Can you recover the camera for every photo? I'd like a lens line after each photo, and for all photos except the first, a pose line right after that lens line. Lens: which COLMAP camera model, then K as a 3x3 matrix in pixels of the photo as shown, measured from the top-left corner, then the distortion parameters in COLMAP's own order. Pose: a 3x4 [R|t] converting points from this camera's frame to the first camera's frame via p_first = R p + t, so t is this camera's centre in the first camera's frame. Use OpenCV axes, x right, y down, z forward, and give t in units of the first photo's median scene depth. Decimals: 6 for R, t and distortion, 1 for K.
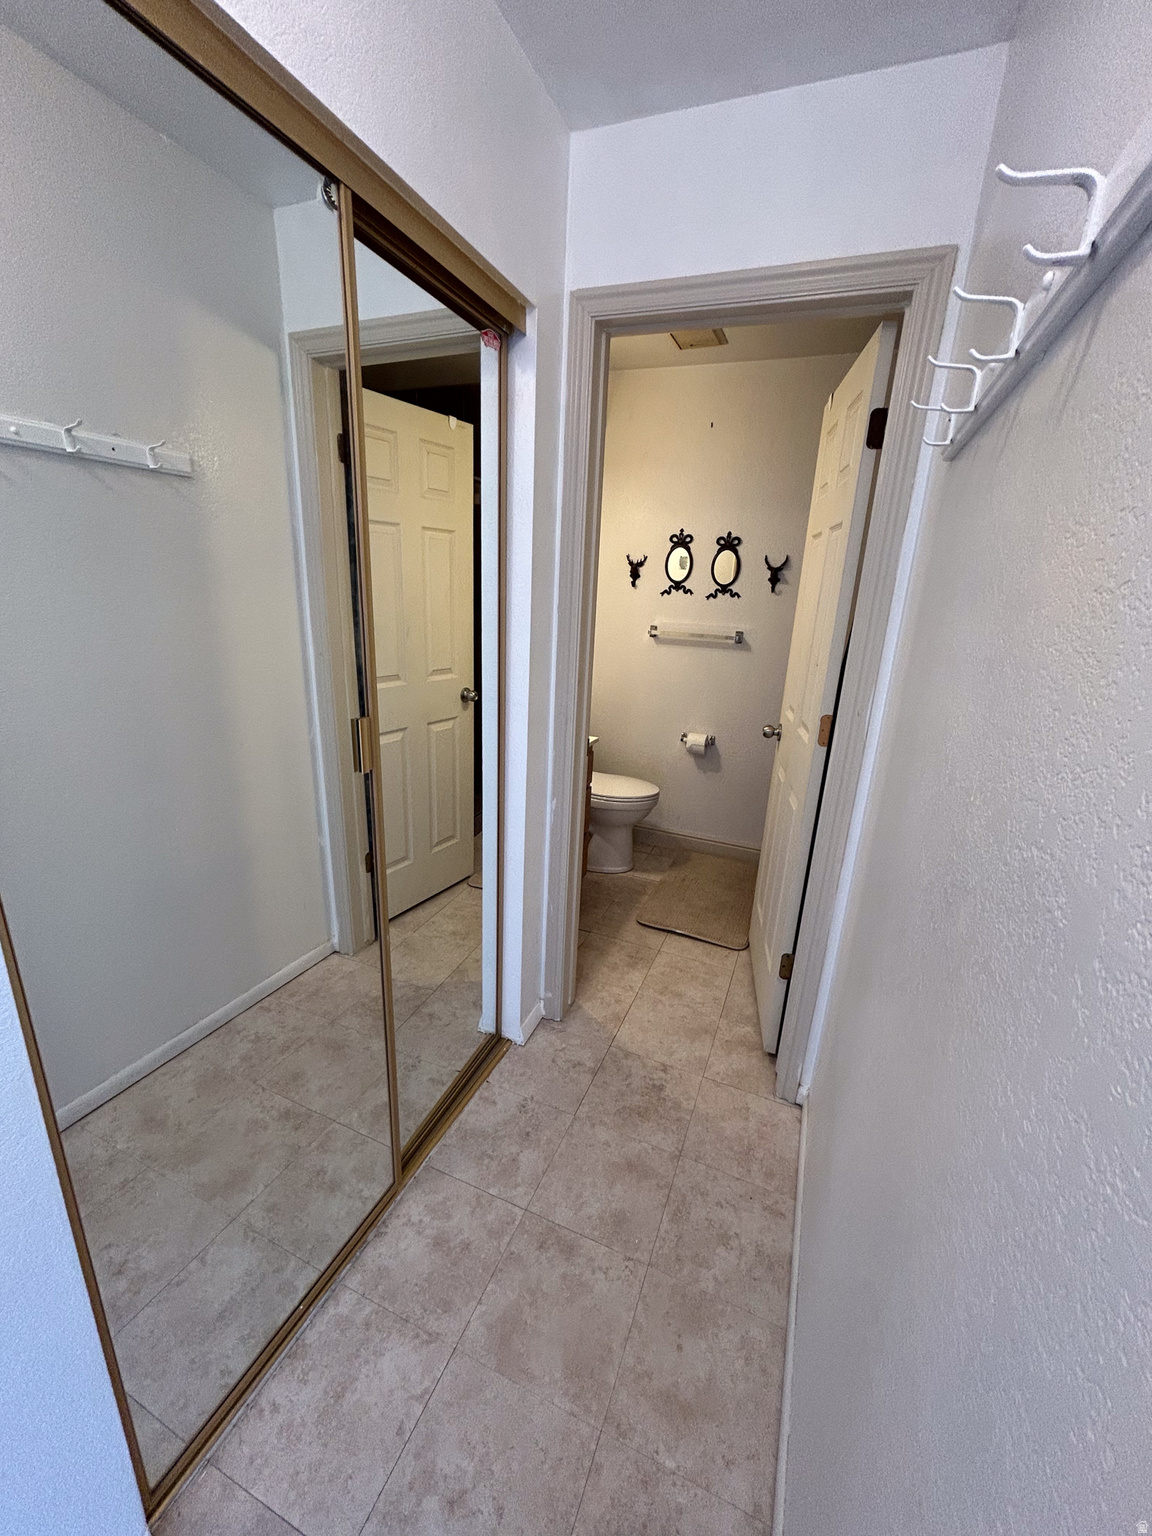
lens RADIAL K [[620.5, 0, 576.1], [0, 620.5, 775.3], [0, 0, 1]] dist [-0.000099, 0.000124]
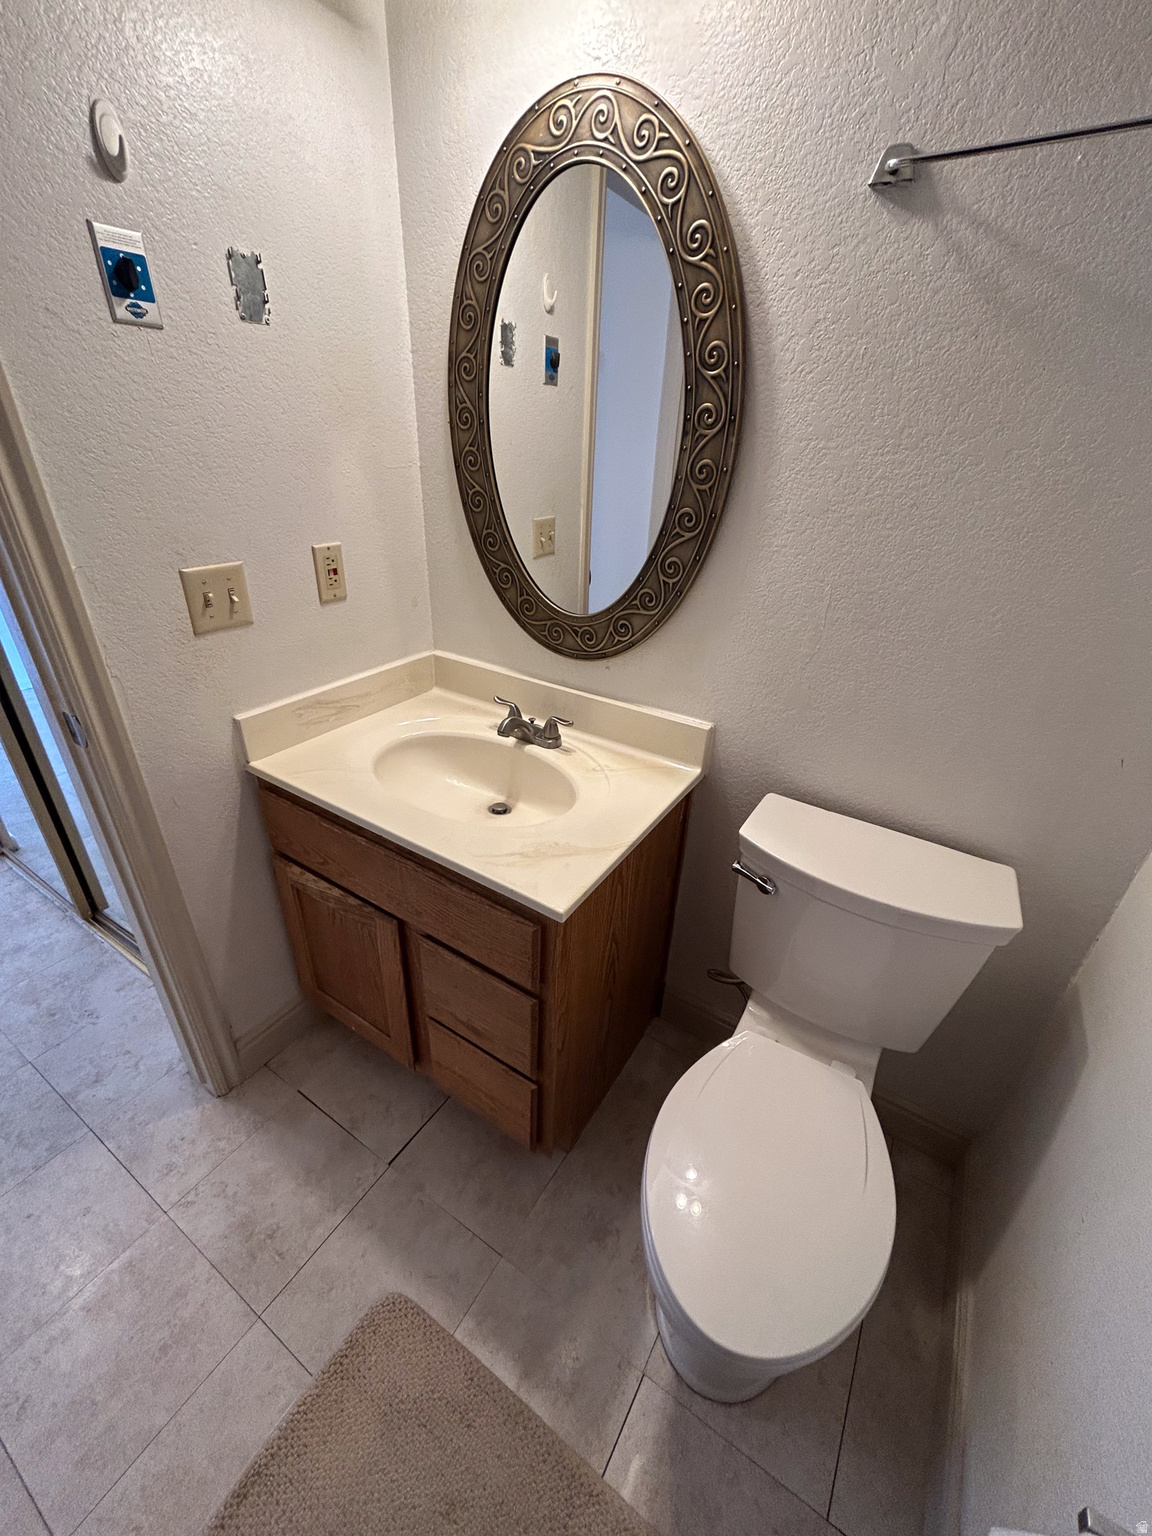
lens RADIAL K [[620.5, 0, 576.4], [0, 620.5, 759.5], [0, 0, 1]] dist [-0.000099, 0.000124]
pose [[-0.165910, 0.389720, -0.905865, 0.356985], [-0.340946, 0.839278, 0.423518, -0.310768], [0.925327, 0.379117, -0.006371, 1.136637]]
